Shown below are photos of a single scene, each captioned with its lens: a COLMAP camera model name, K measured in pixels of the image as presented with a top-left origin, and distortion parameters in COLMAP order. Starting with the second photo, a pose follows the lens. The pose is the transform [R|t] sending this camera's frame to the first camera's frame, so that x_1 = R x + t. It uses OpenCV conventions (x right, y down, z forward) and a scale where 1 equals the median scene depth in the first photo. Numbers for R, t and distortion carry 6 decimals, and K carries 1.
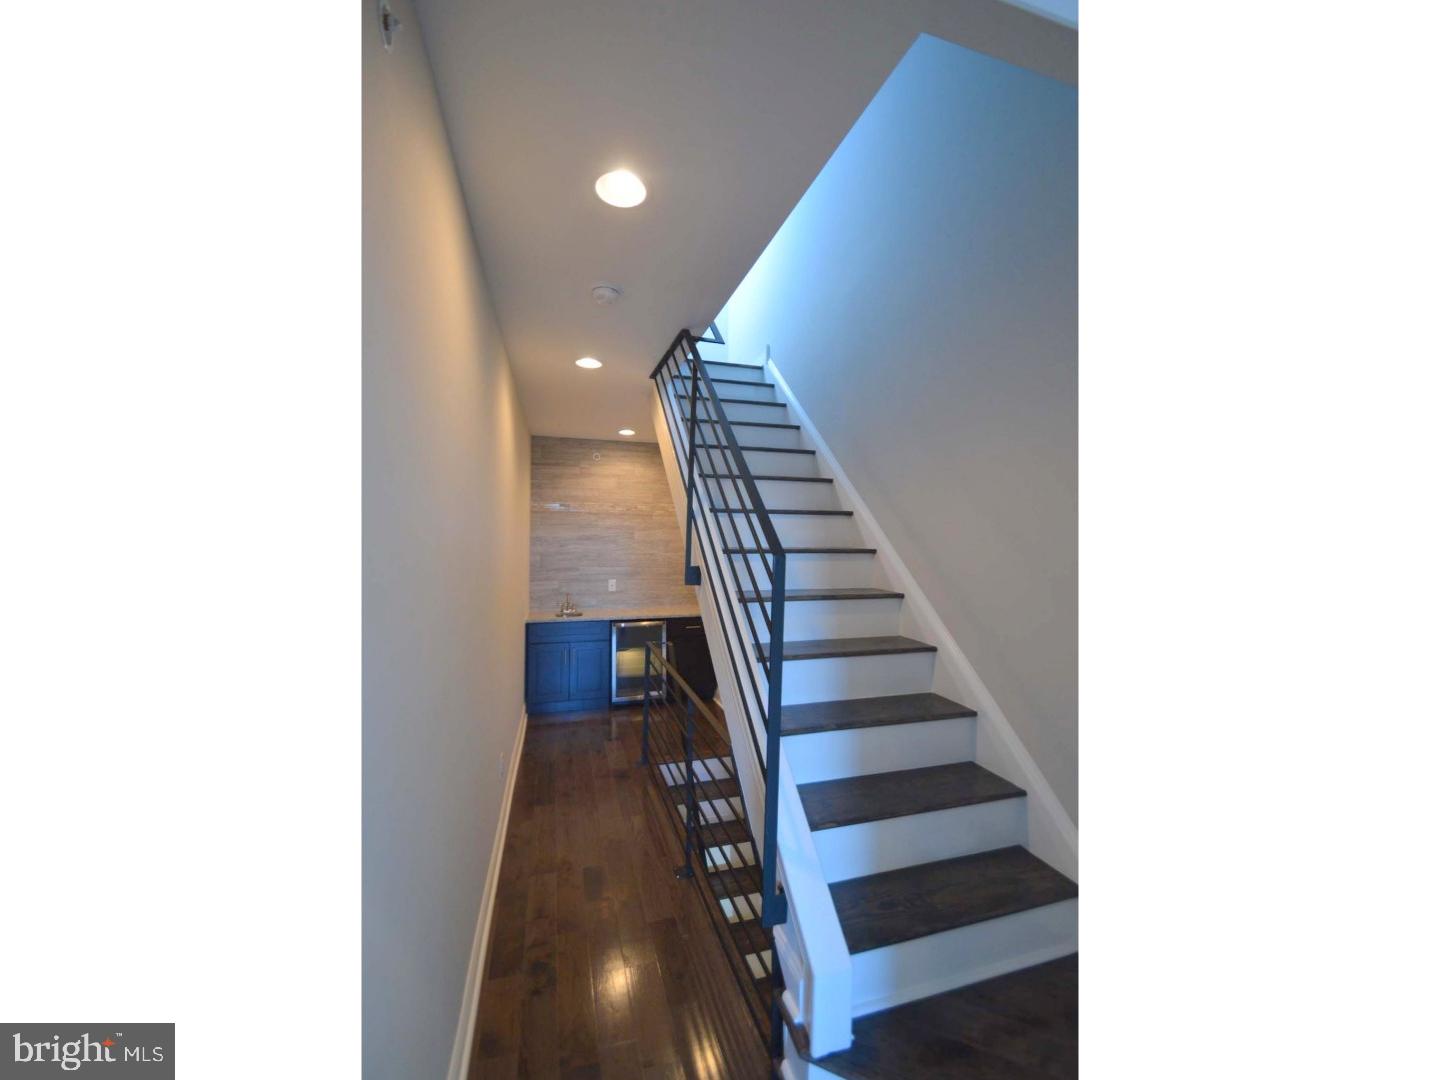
lens RADIAL K [[645.3, 0, 727.7], [0, 645.3, 540.8], [0, 0, 1]] dist [-0.005093, -0.000831]
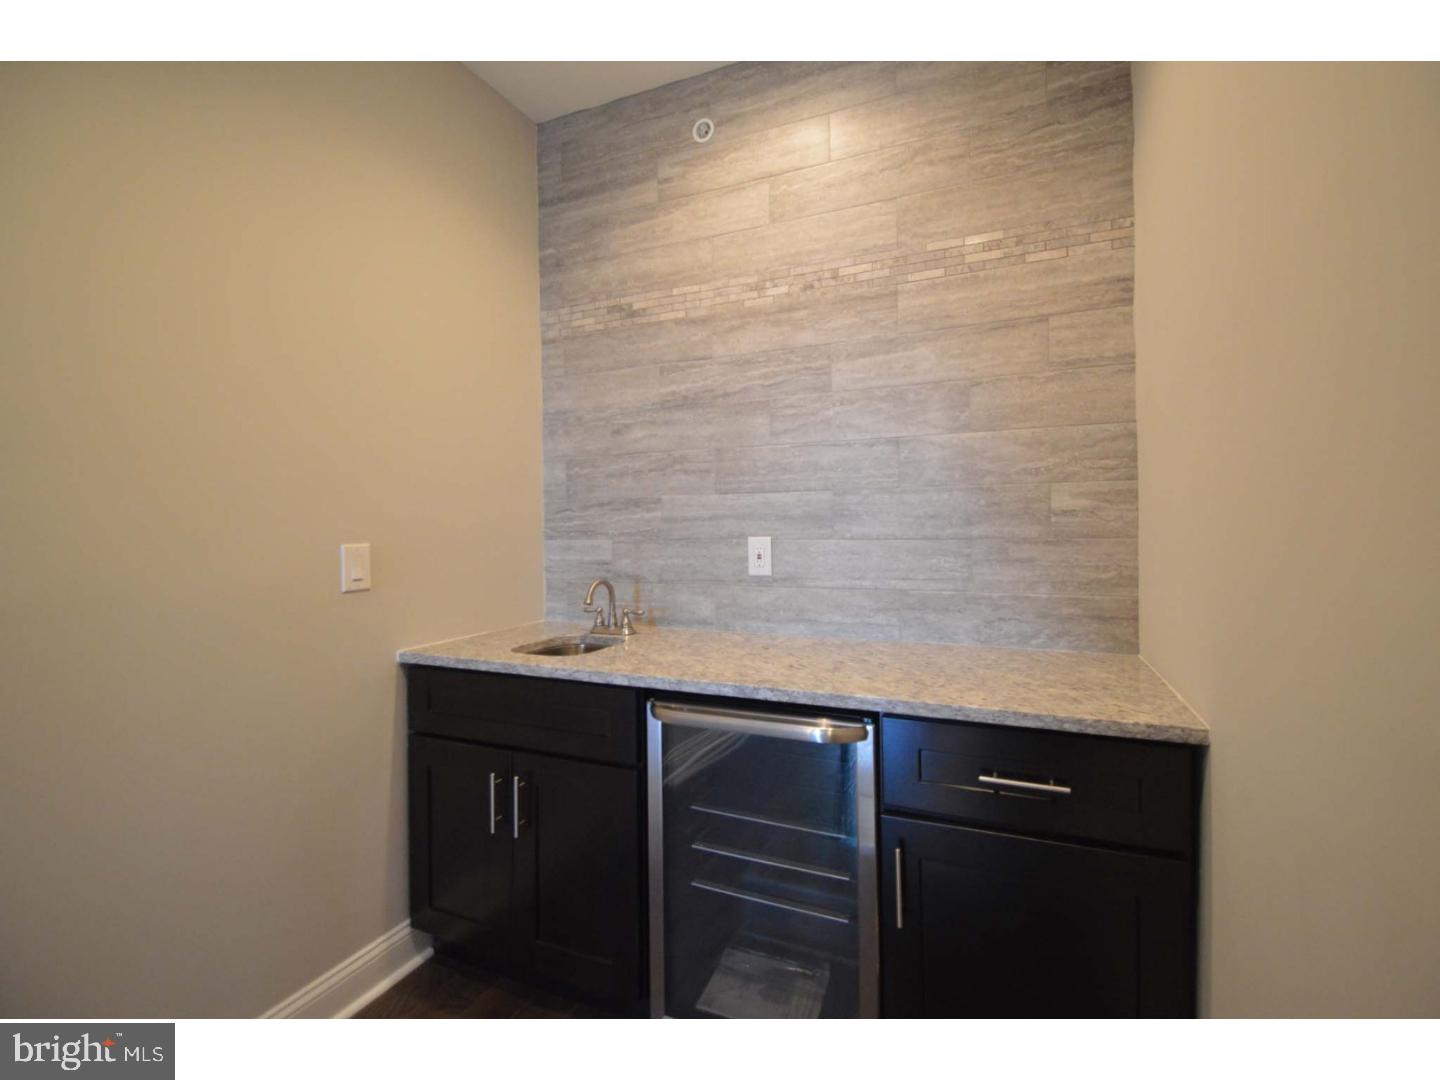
lens RADIAL K [[645.3, 0, 728.0], [0, 645.3, 533.1], [0, 0, 1]] dist [-0.005093, -0.000831]
pose [[0.735843, -0.007712, -0.677108, 0.009654], [0.005311, 0.999970, -0.005617, 0.061358], [0.677131, 0.000537, 0.735862, 0.786577]]
